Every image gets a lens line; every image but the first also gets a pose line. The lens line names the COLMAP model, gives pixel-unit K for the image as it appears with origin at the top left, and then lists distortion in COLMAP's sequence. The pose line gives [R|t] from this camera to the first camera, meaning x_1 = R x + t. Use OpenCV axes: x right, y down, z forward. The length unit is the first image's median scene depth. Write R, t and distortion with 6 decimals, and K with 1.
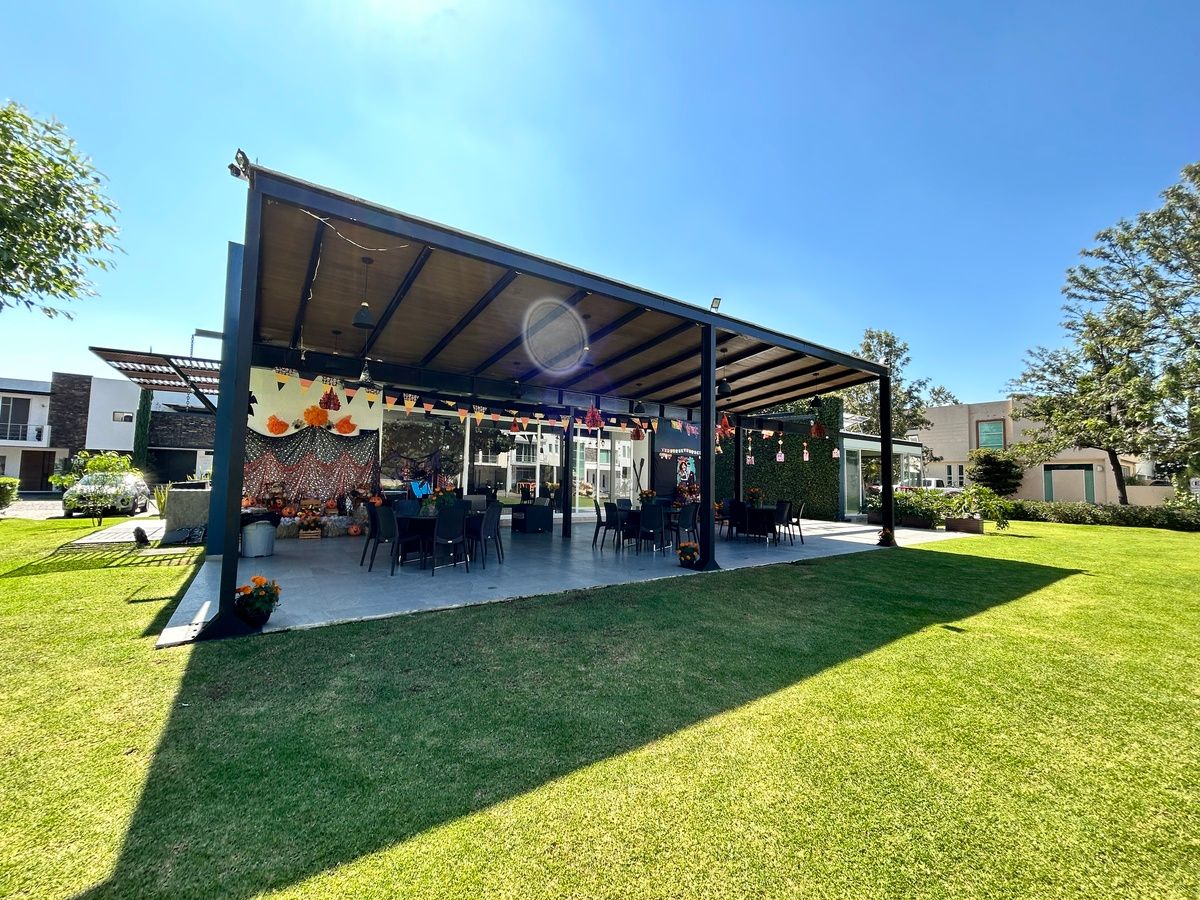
lens RADIAL K [[486.1, 0, 598.1], [0, 486.1, 442.9], [0, 0, 1]] dist [0.003996, 0.000657]
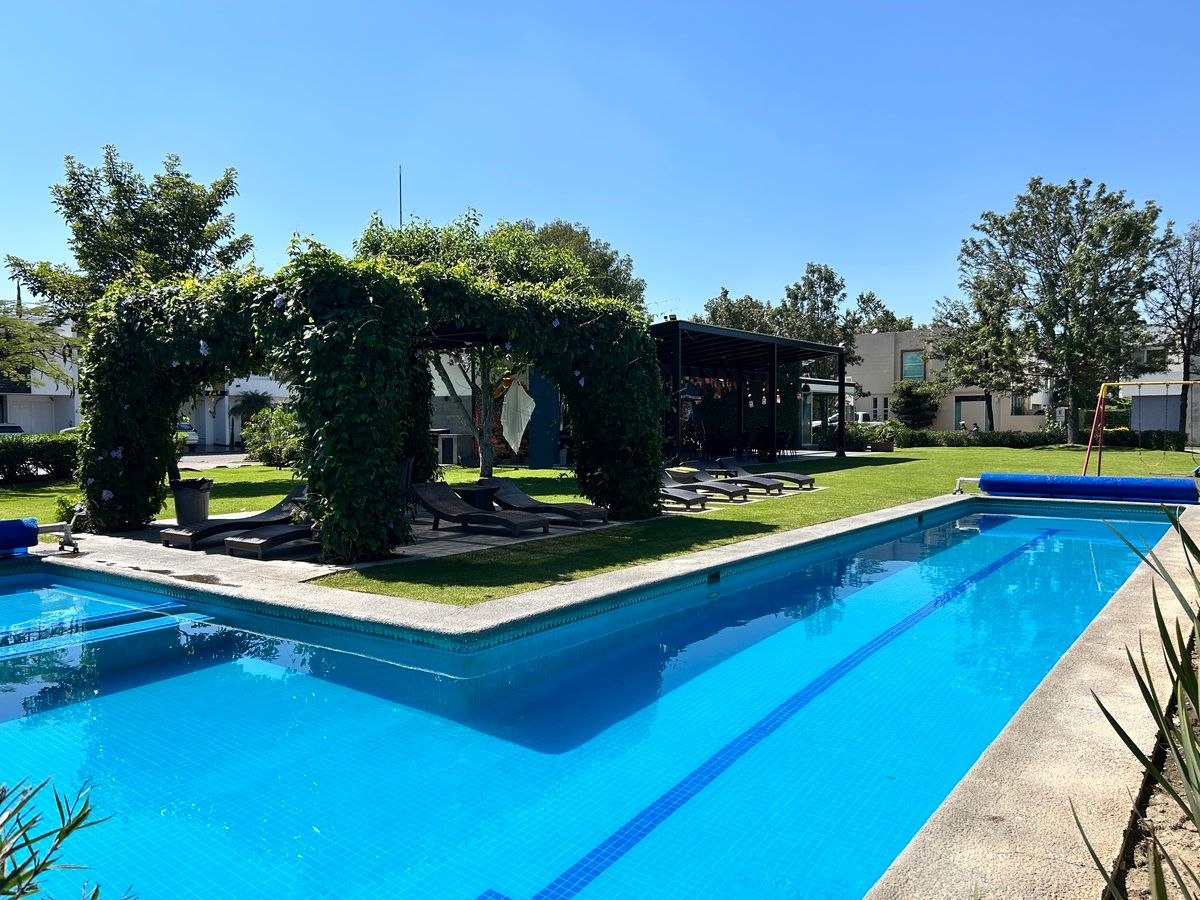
lens RADIAL K [[900.3, 0, 598.0], [0, 900.3, 456.9], [0, 0, 1]] dist [0.007911, -0.001885]
pose [[0.947692, -0.039887, 0.316685, -0.640883], [0.003563, 0.993421, 0.114462, -0.078358], [-0.319167, -0.107347, 0.941599, -0.895930]]
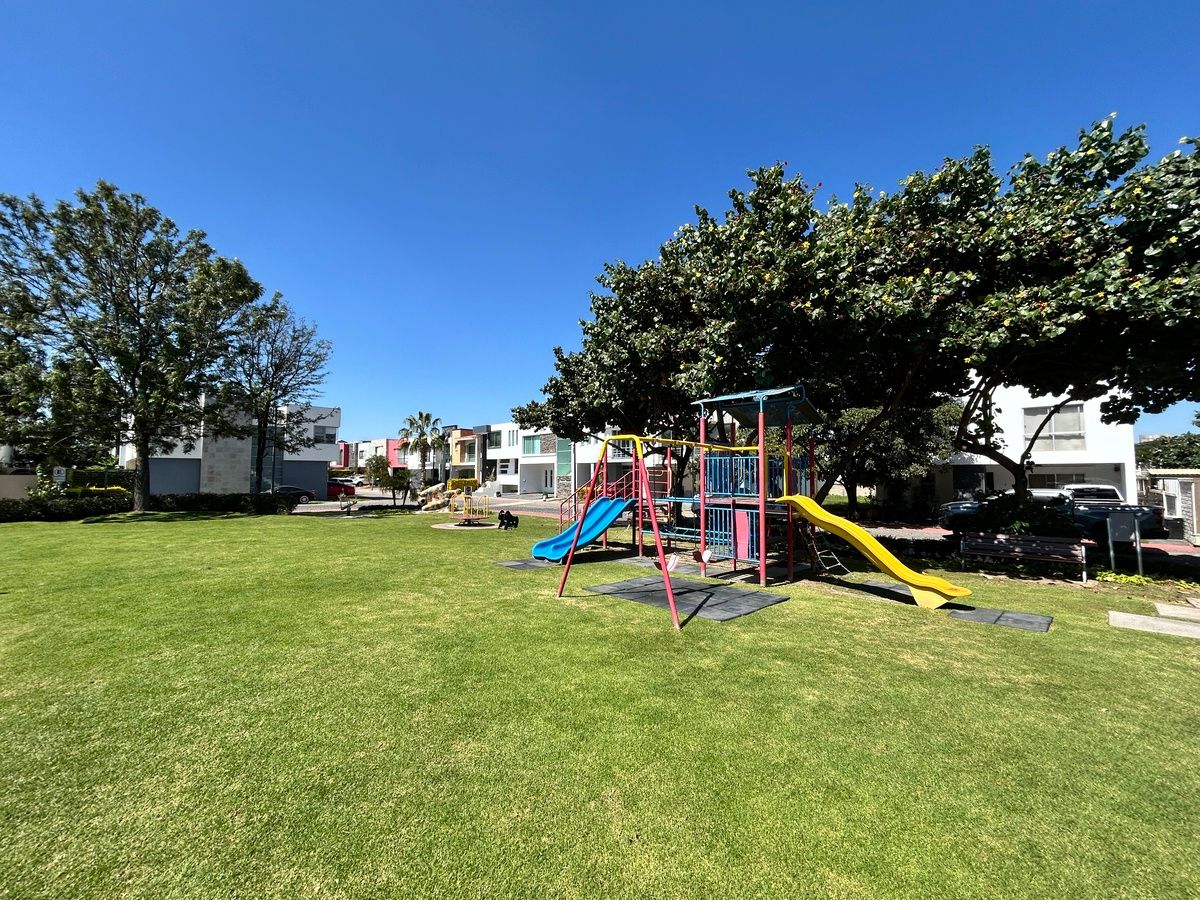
lens RADIAL K [[486.1, 0, 598.5], [0, 486.1, 451.4], [0, 0, 1]] dist [0.003996, 0.000657]
pose [[-0.161597, 0.026187, 0.986509, -0.015247], [-0.074797, 0.996447, -0.038703, -0.011720], [-0.984018, -0.080042, -0.159064, 0.038817]]
